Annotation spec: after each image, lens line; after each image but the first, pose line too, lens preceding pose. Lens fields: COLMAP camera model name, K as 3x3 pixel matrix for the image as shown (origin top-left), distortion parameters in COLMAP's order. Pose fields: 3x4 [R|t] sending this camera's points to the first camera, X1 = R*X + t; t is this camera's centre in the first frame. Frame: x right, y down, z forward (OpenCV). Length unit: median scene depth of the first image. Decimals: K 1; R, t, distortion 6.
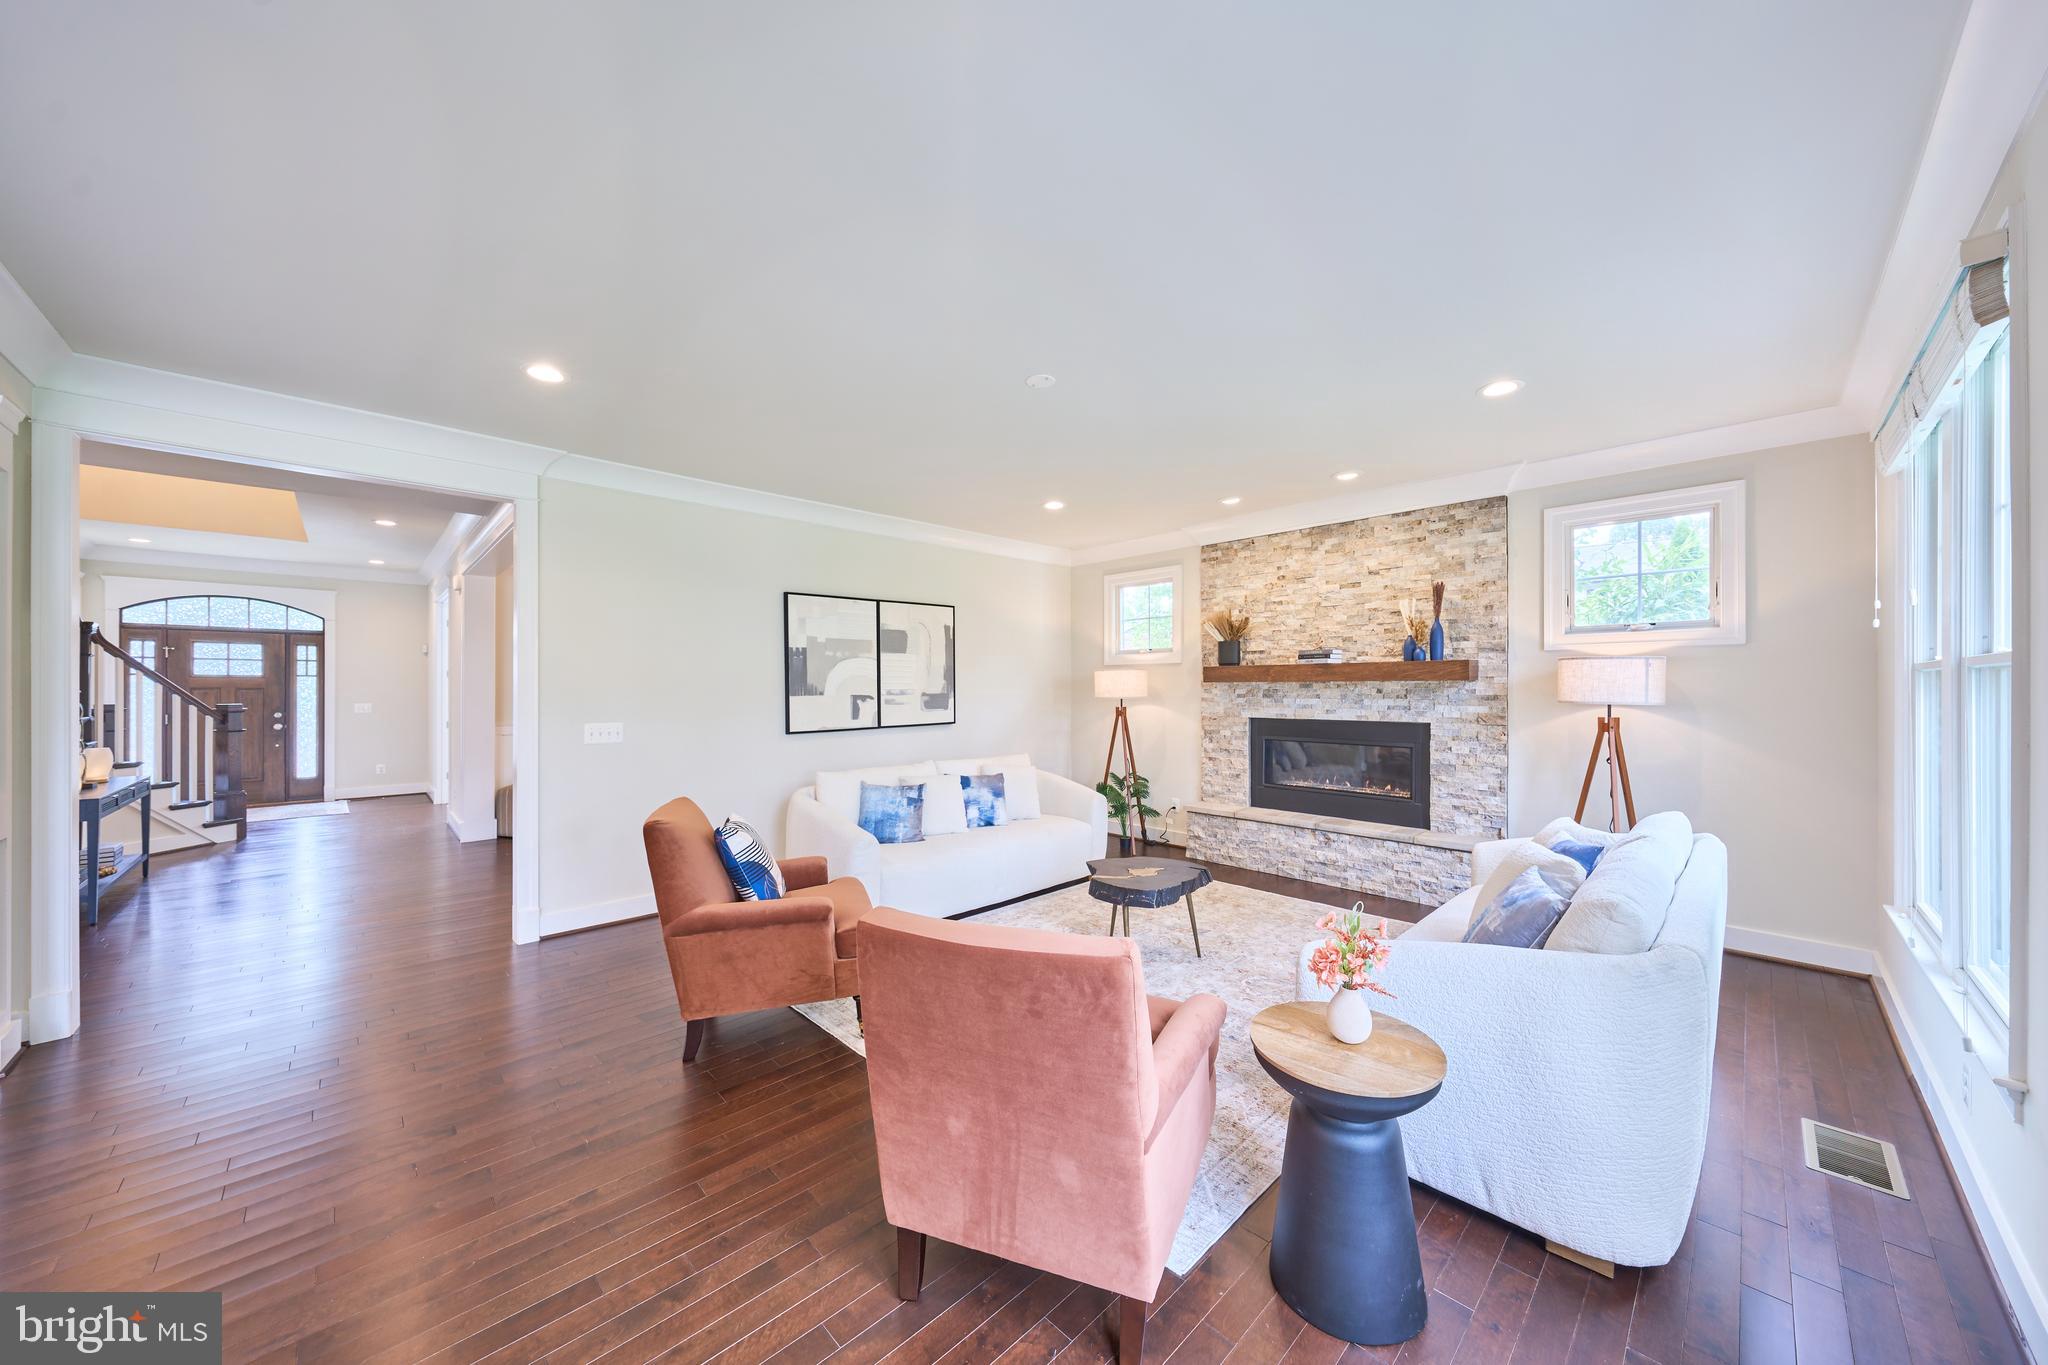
lens RADIAL K [[704.2, 0, 1023.9], [0, 704.2, 685.7], [0, 0, 1]] dist [-0.001118, 0.000195]
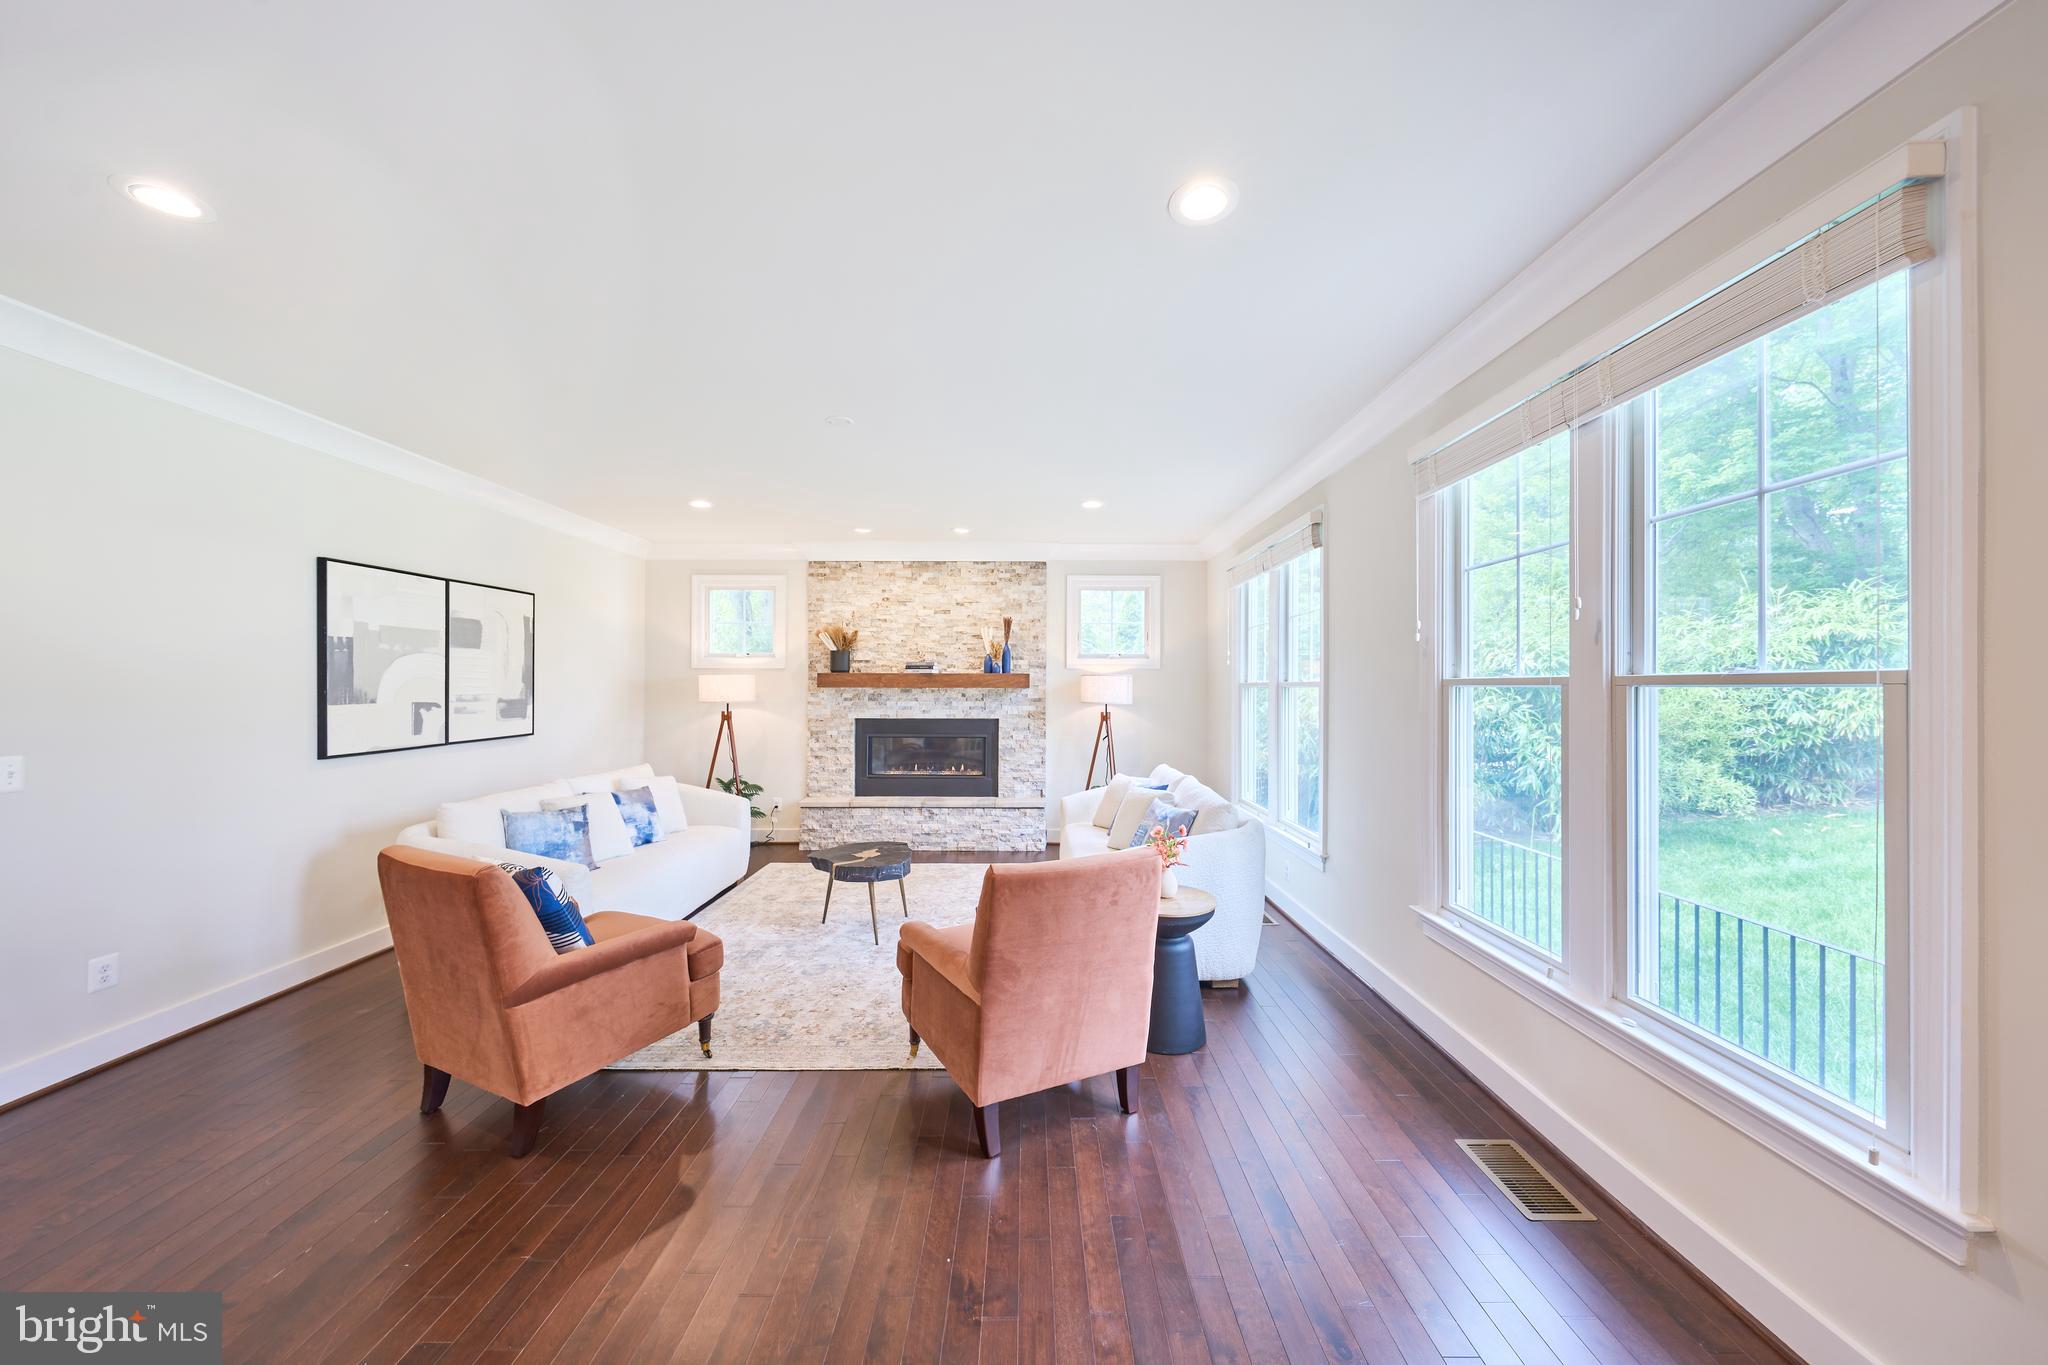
lens RADIAL K [[709.9, 0, 1024.0], [0, 709.9, 682.5], [0, 0, 1]] dist [-0.000965, -0.000041]
pose [[0.694899, 0.009402, 0.719046, -0.328927], [-0.006226, 0.999956, -0.007059, -0.006710], [-0.719081, 0.000428, 0.694927, 0.004625]]
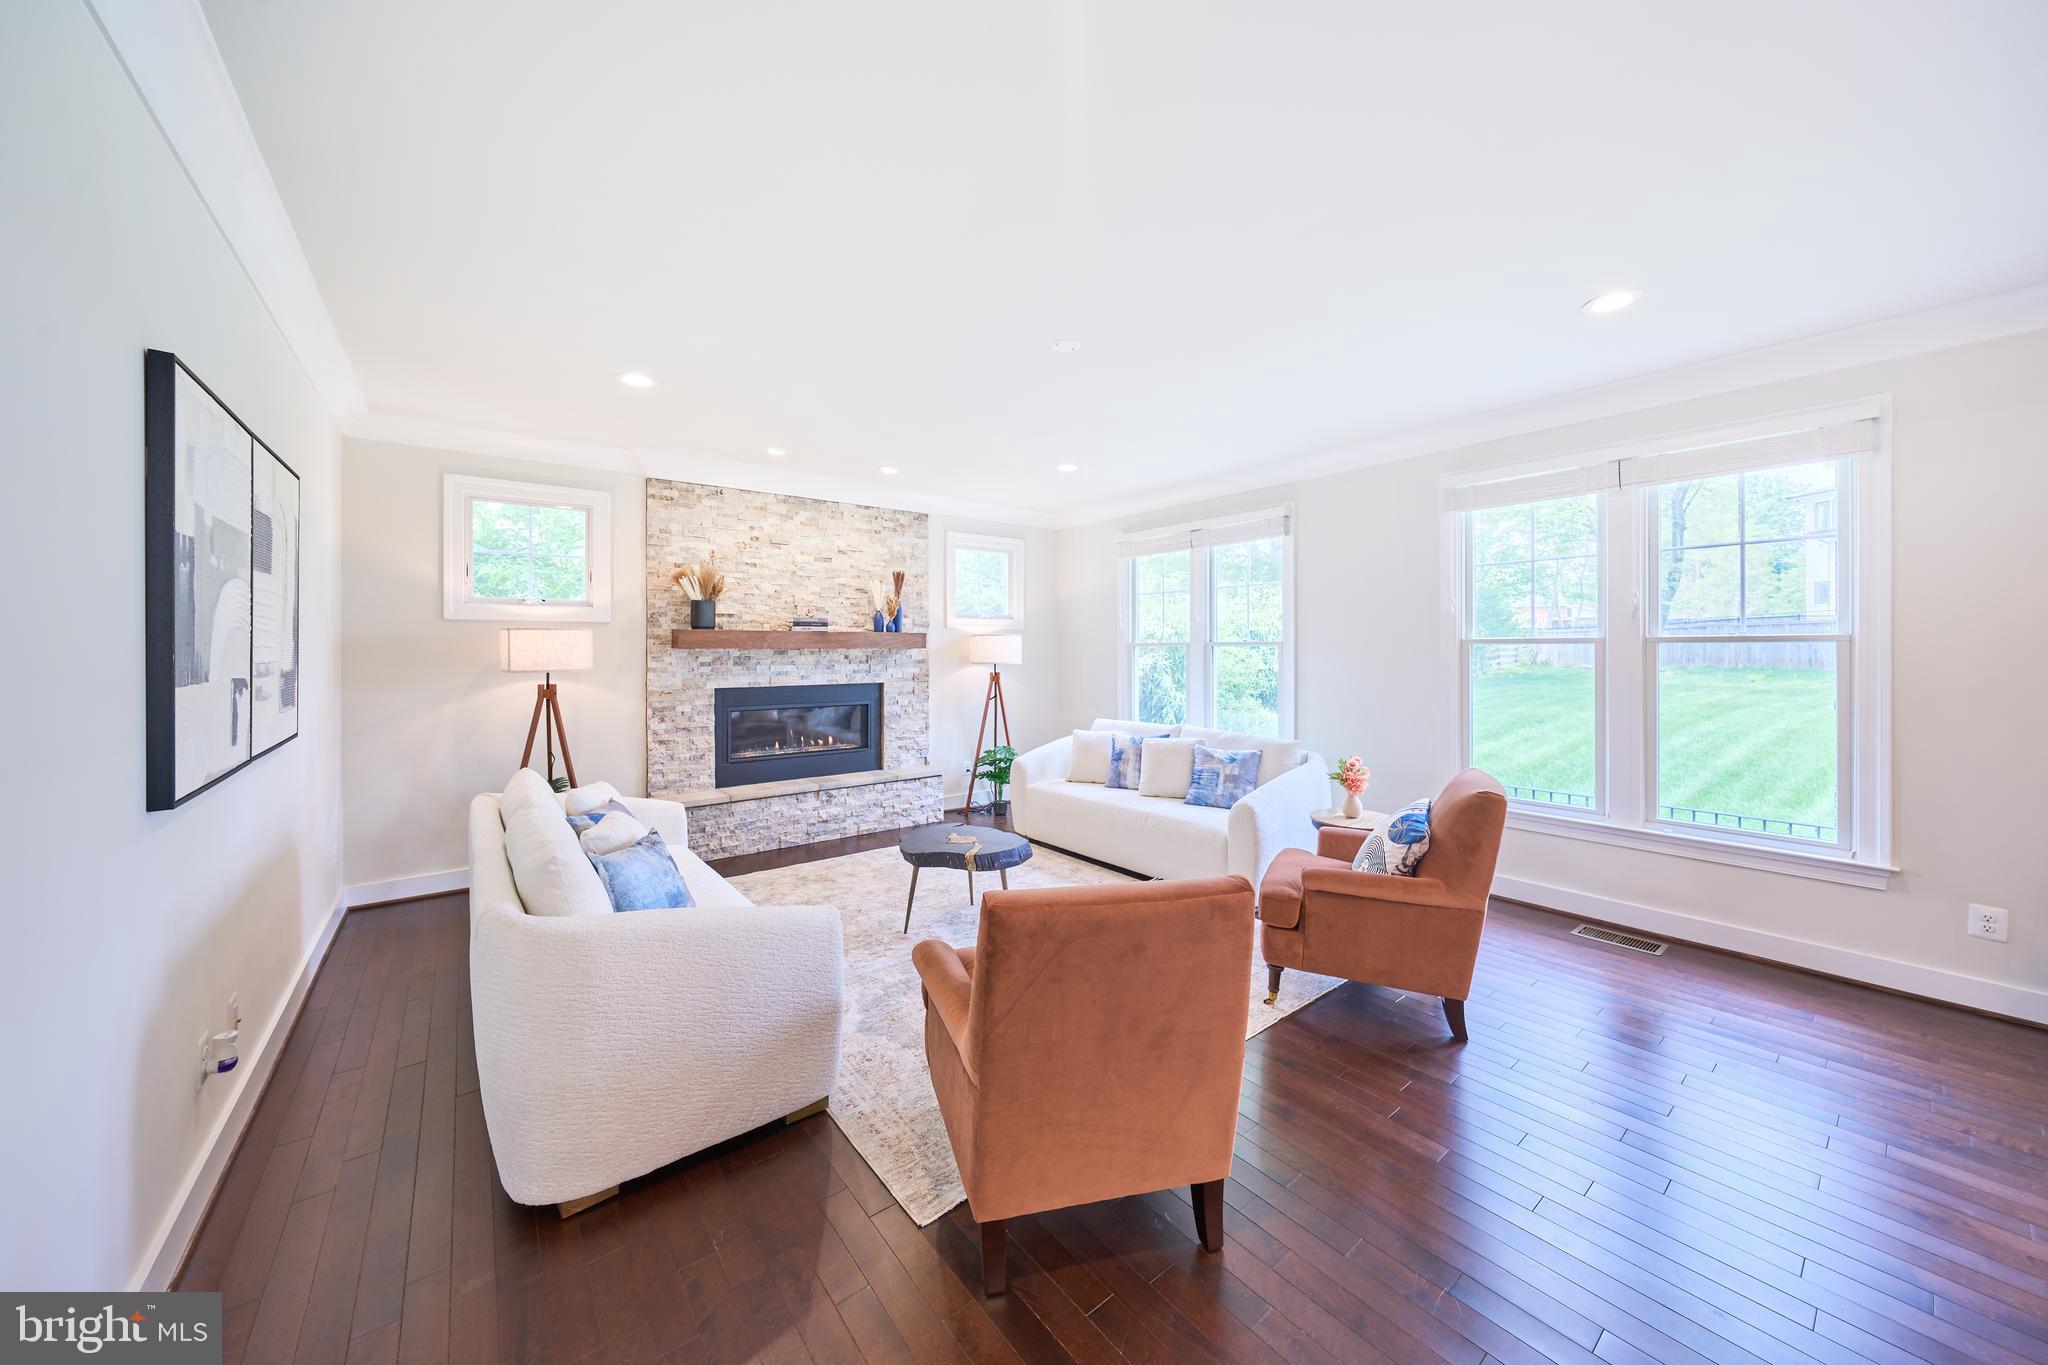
lens RADIAL K [[717.8, 0, 1023.2], [0, 717.8, 650.4], [0, 0, 1]] dist [-0.002724, 0.000308]
pose [[0.103185, 0.001925, 0.994660, -0.558451], [-0.000348, 0.999998, -0.001899, -0.001100], [-0.994662, -0.000150, 0.103185, 0.540382]]
